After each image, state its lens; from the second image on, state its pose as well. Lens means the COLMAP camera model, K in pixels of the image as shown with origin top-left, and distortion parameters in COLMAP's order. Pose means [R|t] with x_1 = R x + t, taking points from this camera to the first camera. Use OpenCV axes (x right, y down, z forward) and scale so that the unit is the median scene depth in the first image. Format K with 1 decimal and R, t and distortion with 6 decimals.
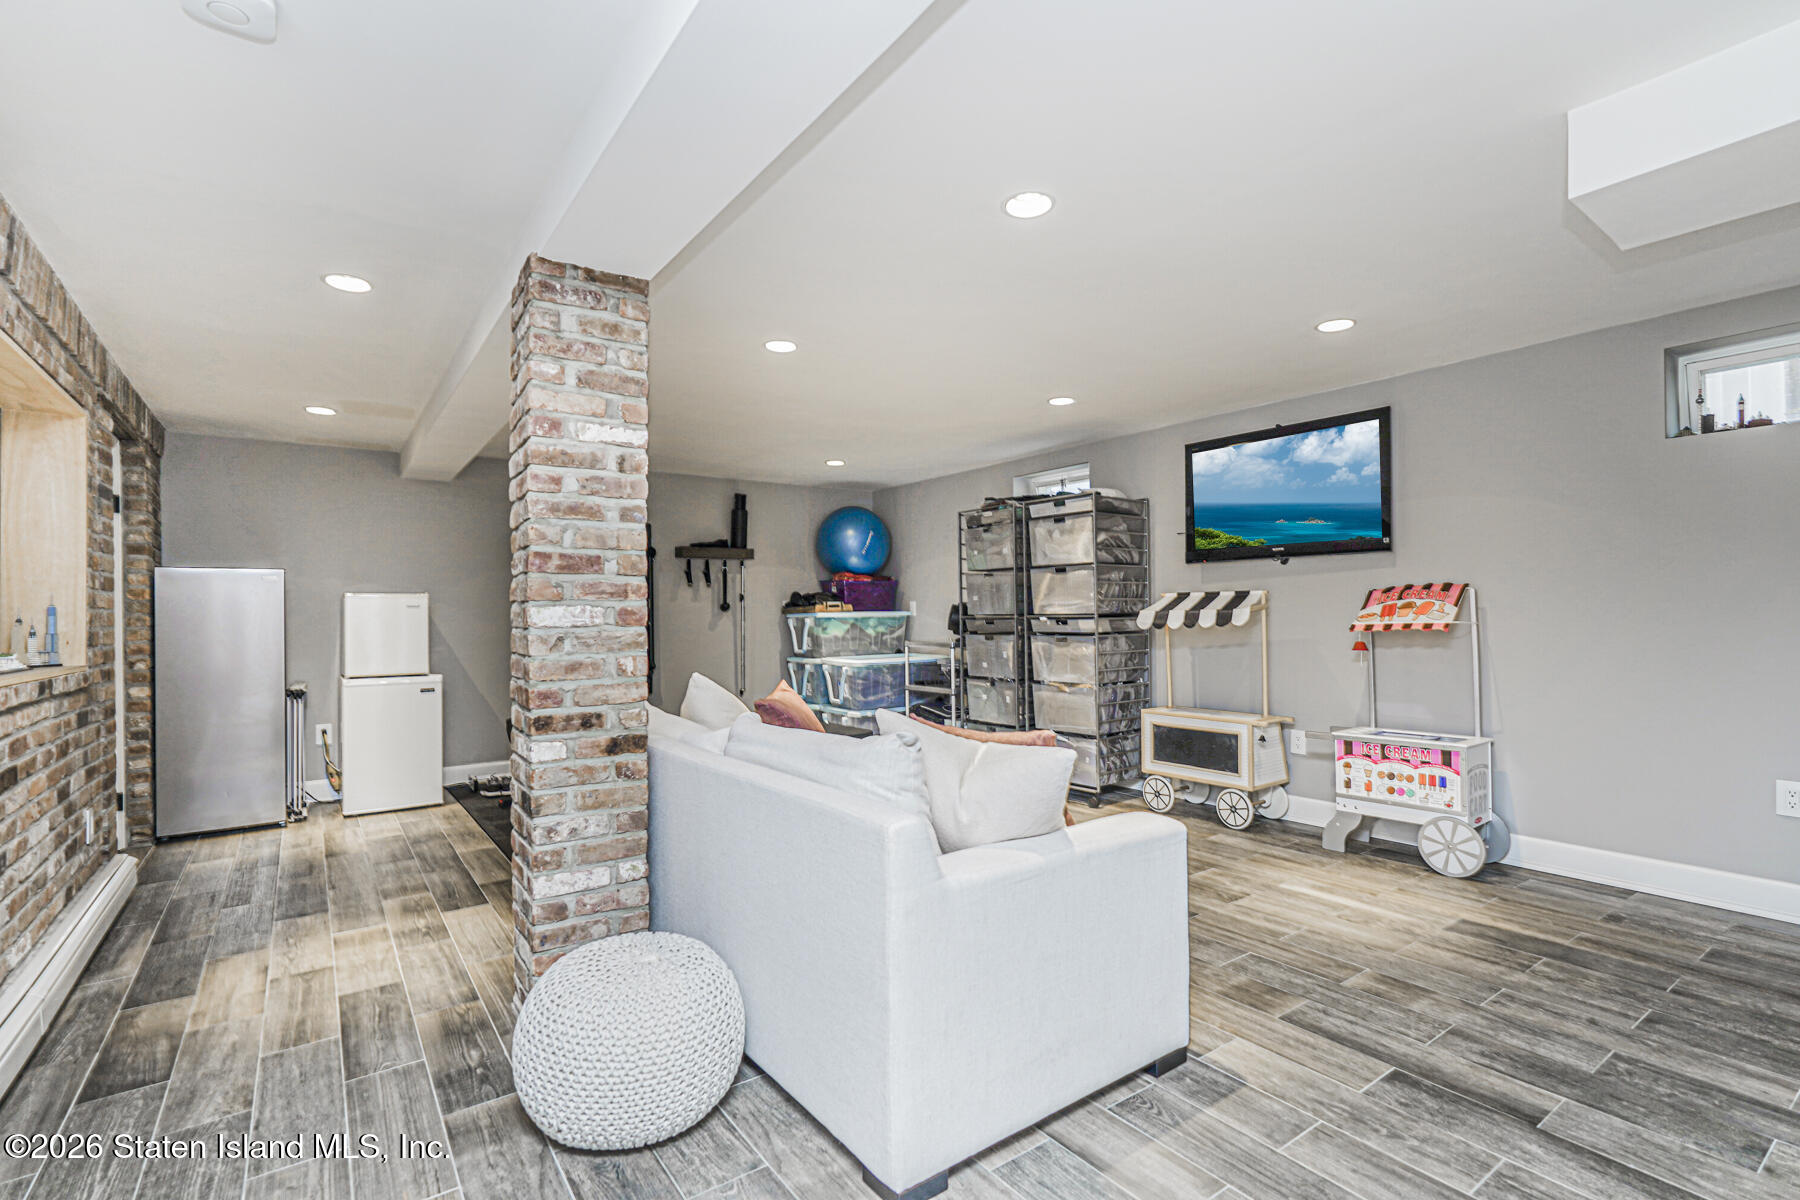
lens RADIAL K [[835.2, 0, 896.0], [0, 835.2, 603.6], [0, 0, 1]] dist [-0.006761, 0.006564]
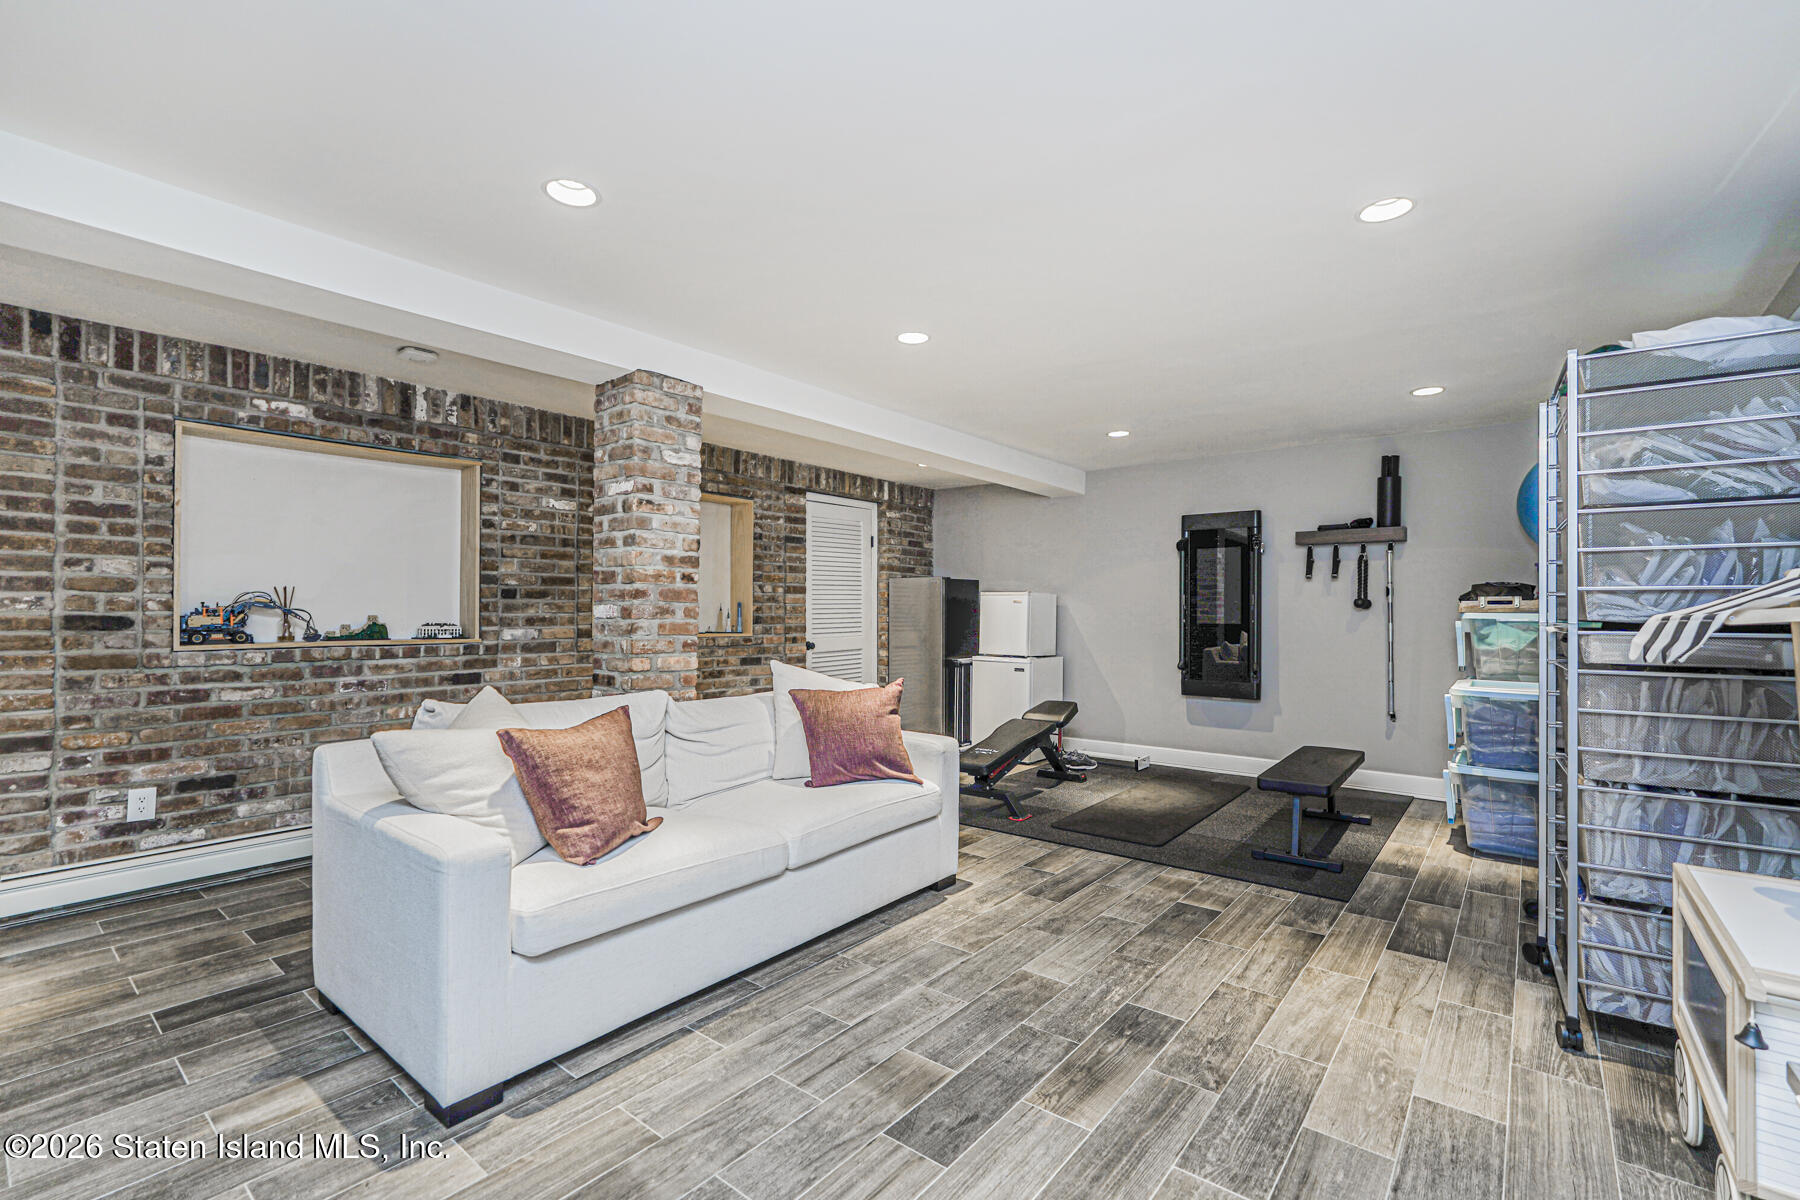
lens RADIAL K [[793.4, 0, 904.9], [0, 793.4, 603.5], [0, 0, 1]] dist [-0.017128, 0.008486]
pose [[0.273911, 0.004935, -0.961742, 1.003665], [0.004402, 0.999970, 0.006385, -0.005689], [0.961745, -0.005983, 0.273881, 0.974427]]
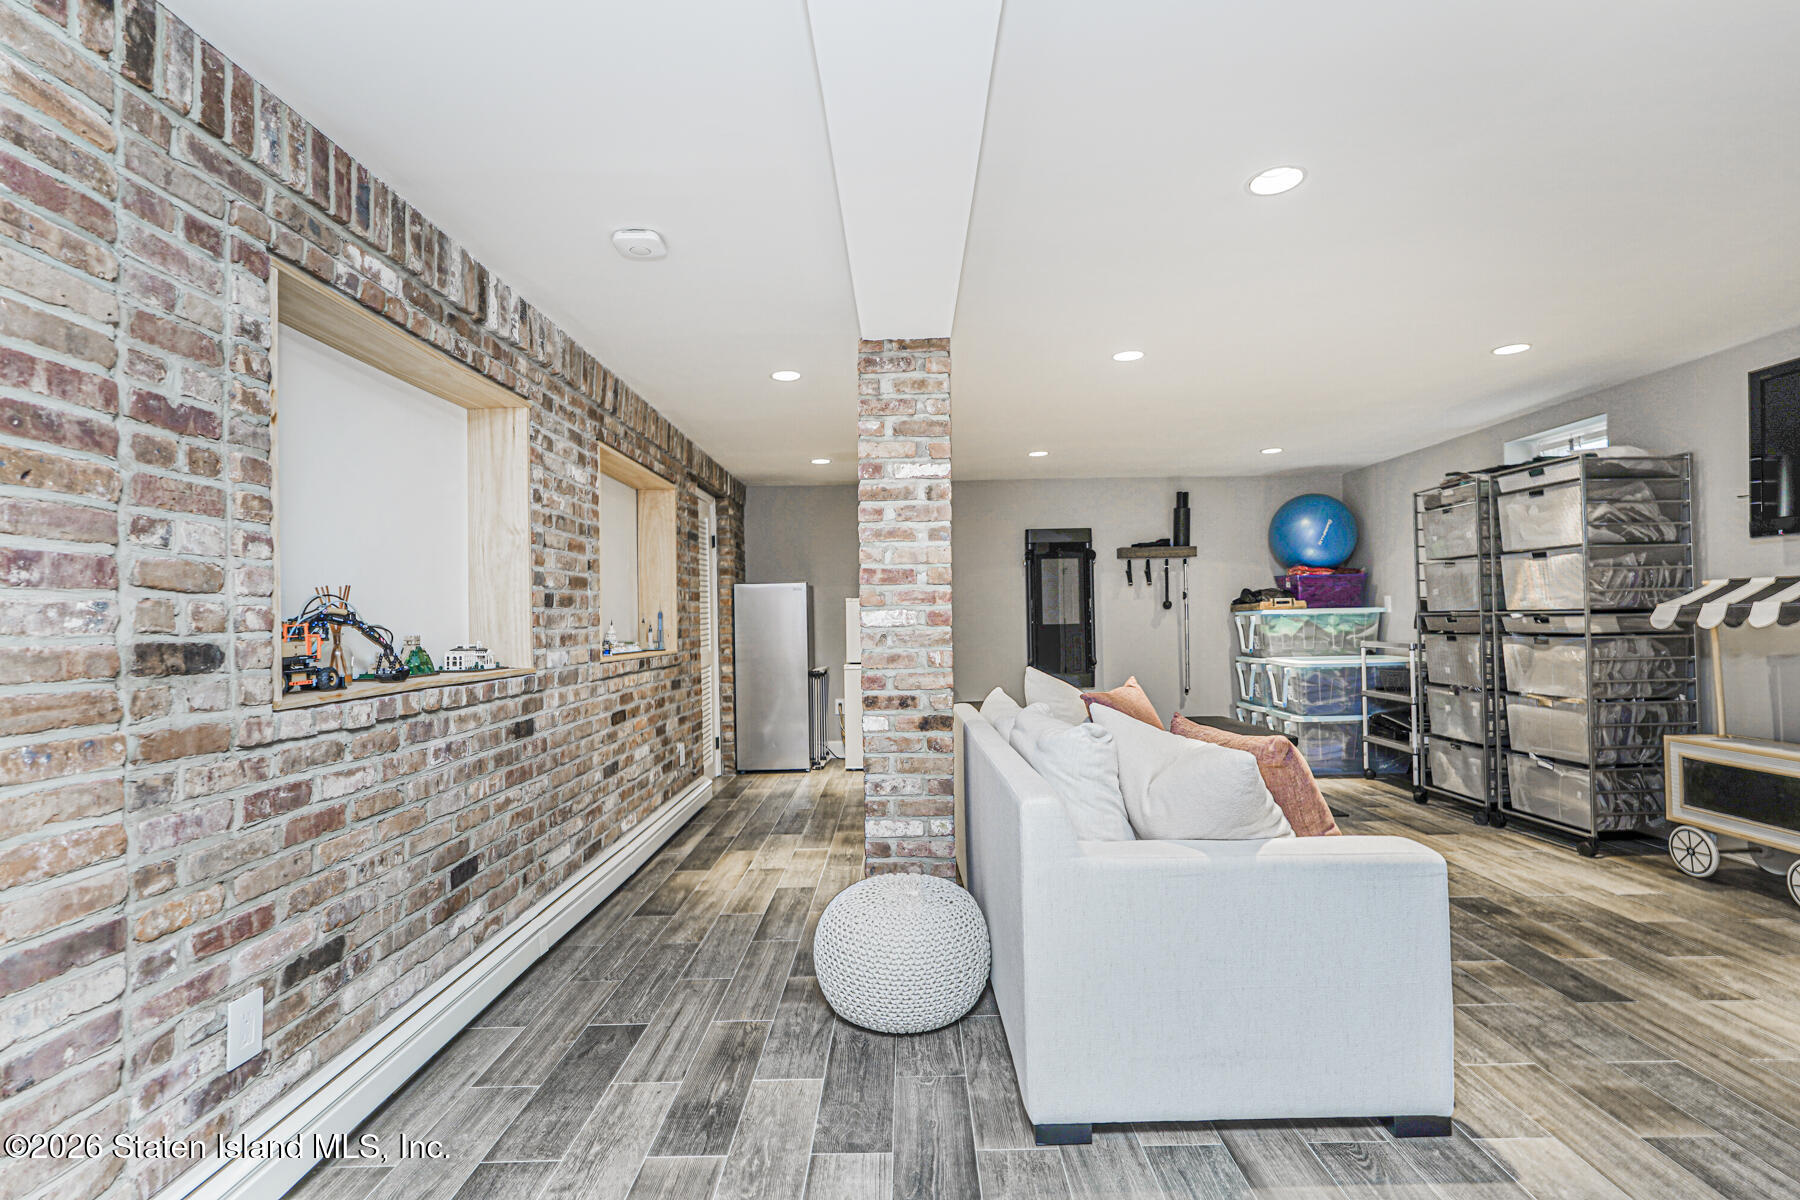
lens RADIAL K [[835.2, 0, 904.2], [0, 835.2, 602.0], [0, 0, 1]] dist [-0.006761, 0.006564]
pose [[0.814355, -0.014418, -0.580188, 0.311142], [0.015810, 0.999871, -0.002657, -0.004633], [0.580151, -0.007010, 0.814478, -0.016541]]
